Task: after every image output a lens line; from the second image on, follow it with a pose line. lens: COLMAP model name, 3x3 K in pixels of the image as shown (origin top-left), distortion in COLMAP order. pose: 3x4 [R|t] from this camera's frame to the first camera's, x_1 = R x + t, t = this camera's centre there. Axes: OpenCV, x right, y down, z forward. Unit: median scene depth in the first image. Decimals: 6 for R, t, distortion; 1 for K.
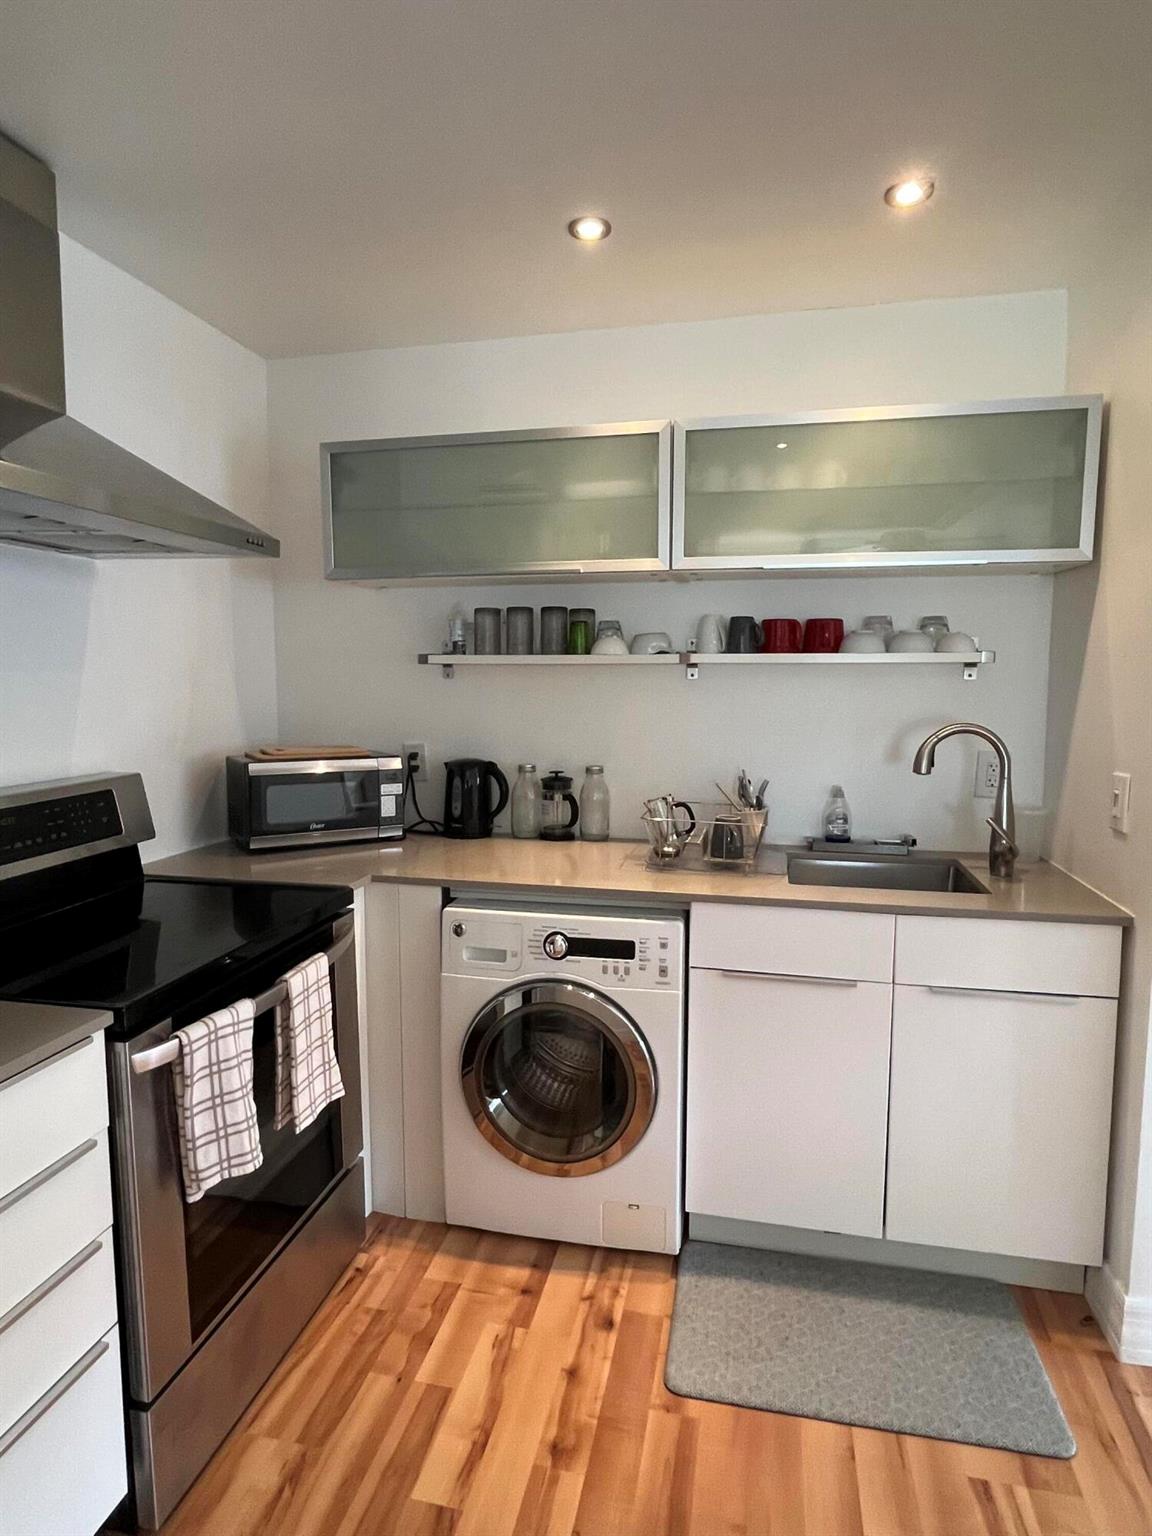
lens RADIAL K [[850.2, 0, 571.5], [0, 850.2, 759.3], [0, 0, 1]] dist [-0.004643, 0.000191]
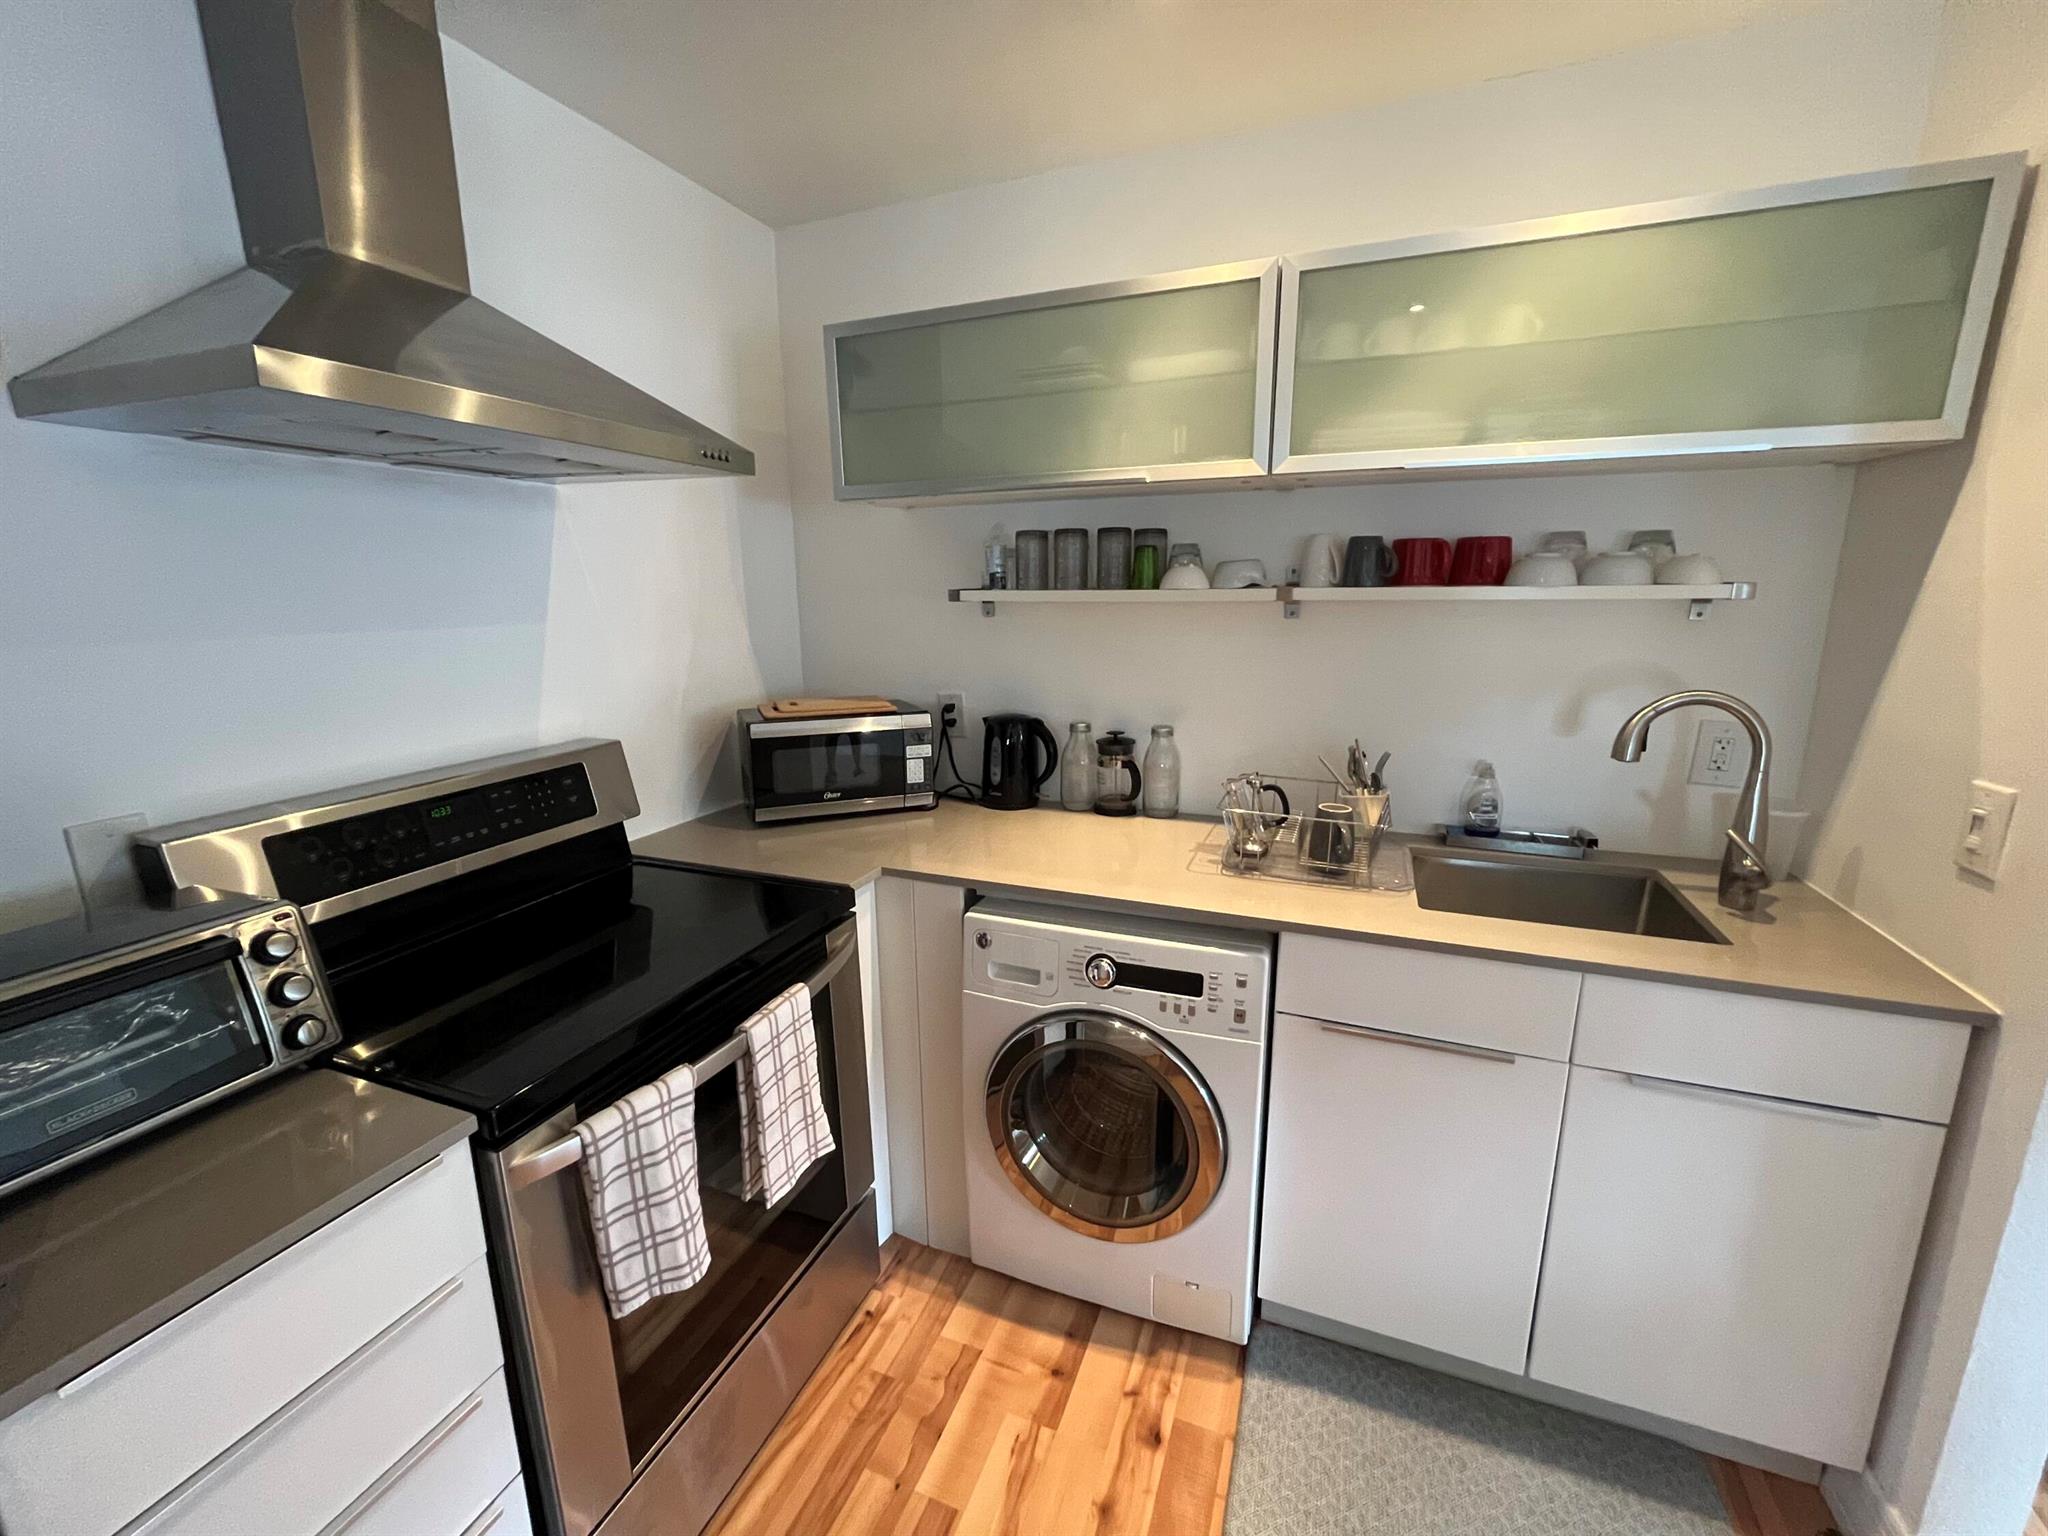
lens RADIAL K [[830.4, 0, 1018.2], [0, 830.4, 764.2], [0, 0, 1]] dist [-0.003800, 0.000450]
pose [[0.986684, 0.022929, -0.161025, 0.024831], [-0.004245, 0.993307, 0.115430, -0.059476], [0.162594, -0.113210, 0.980177, 0.247368]]
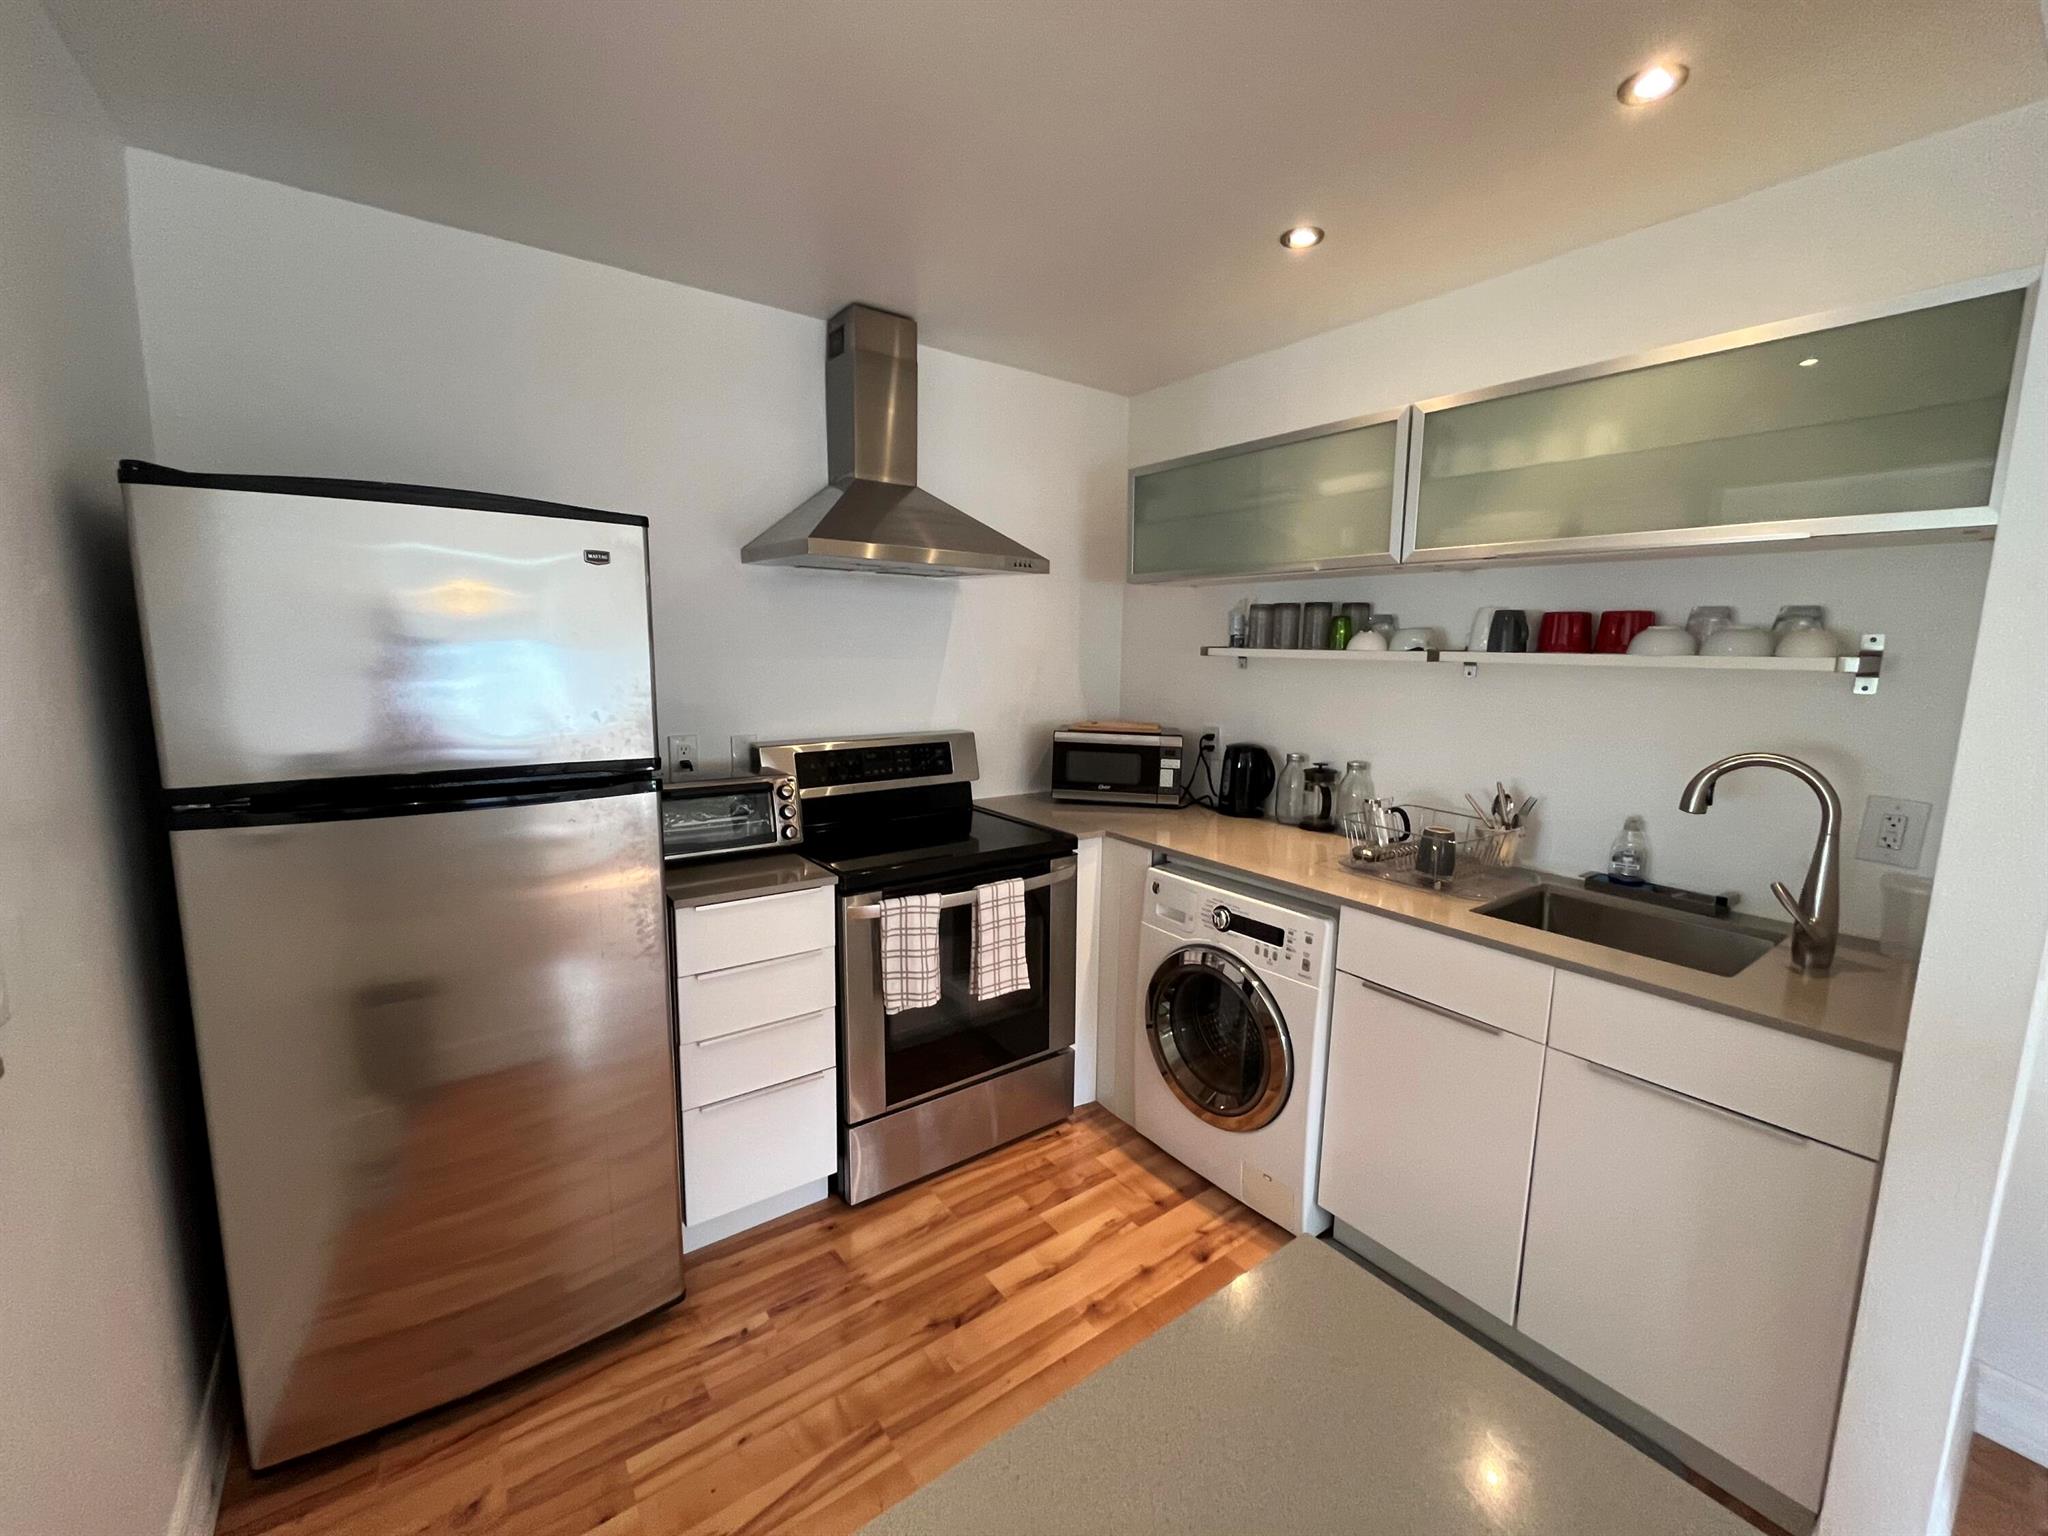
lens RADIAL K [[830.4, 0, 1019.9], [0, 830.4, 766.1], [0, 0, 1]] dist [-0.003800, 0.000450]
pose [[0.752926, 0.105780, -0.649549, 0.452189], [-0.077903, 0.994384, 0.071636, -0.032782], [0.653478, -0.003335, 0.756938, 0.017242]]
